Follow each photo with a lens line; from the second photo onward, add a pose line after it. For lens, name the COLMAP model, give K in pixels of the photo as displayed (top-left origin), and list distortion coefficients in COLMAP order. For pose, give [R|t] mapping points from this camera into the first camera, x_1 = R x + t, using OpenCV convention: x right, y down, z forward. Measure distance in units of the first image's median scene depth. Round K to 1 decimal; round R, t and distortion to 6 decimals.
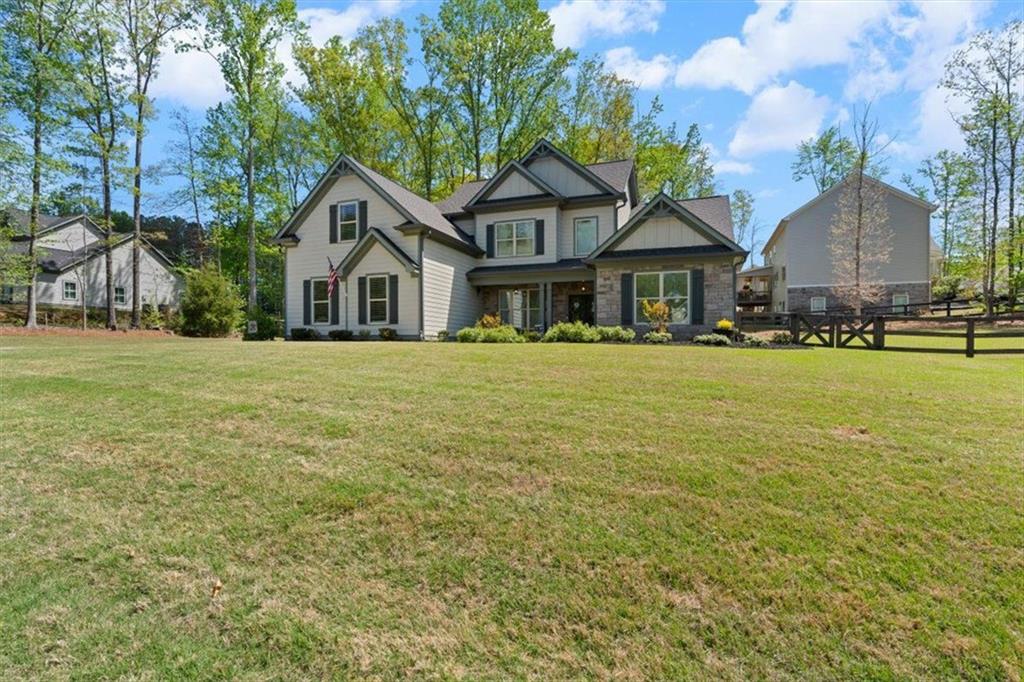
lens RADIAL K [[450.2, 0, 512.0], [0, 450.2, 341.0], [0, 0, 1]] dist [-0.001406, 0.000191]
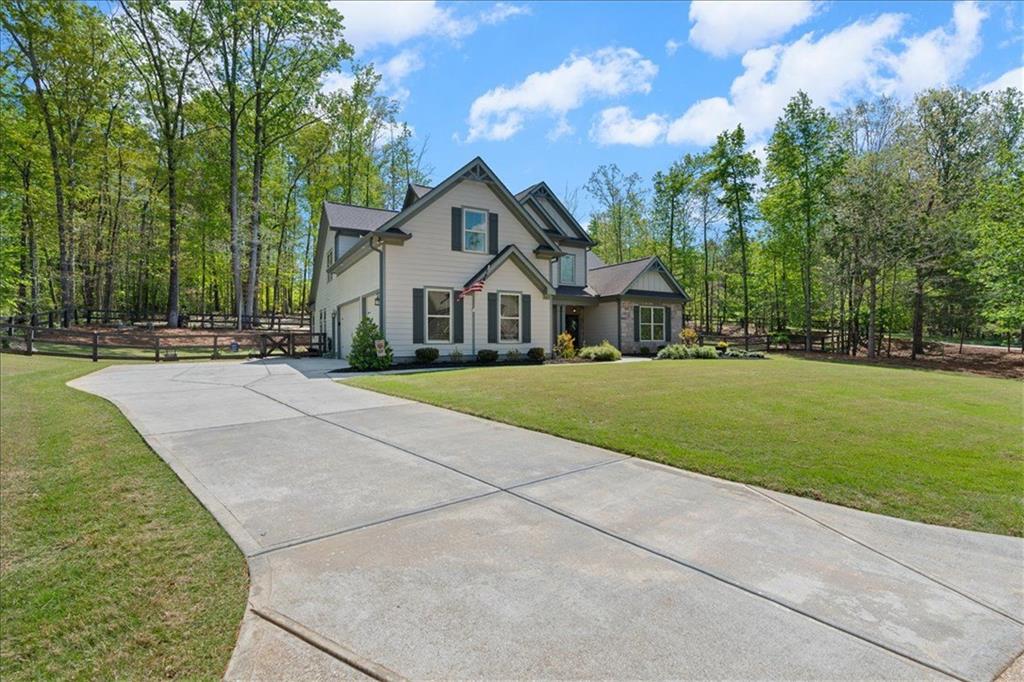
lens RADIAL K [[450.2, 0, 512.0], [0, 450.2, 341.0], [0, 0, 1]] dist [-0.001406, 0.000191]
pose [[0.626759, -0.011034, 0.779135, -1.025735], [0.008818, 0.999936, 0.007068, -0.045943], [-0.779163, 0.002440, 0.626816, 0.364053]]
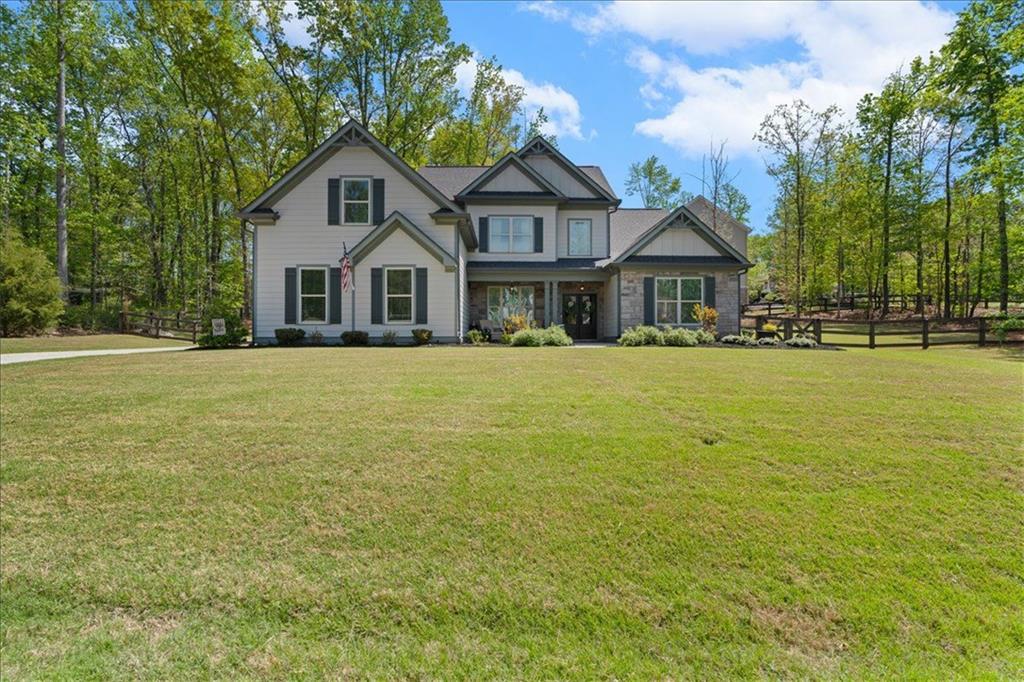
lens RADIAL K [[449.0, 0, 510.7], [0, 449.0, 322.5], [0, 0, 1]] dist [-0.000133, 0.000317]
pose [[0.927614, 0.001401, 0.373538, -0.405642], [0.004980, 0.999858, -0.016118, -0.024664], [-0.373507, 0.016811, 0.927475, 0.122176]]
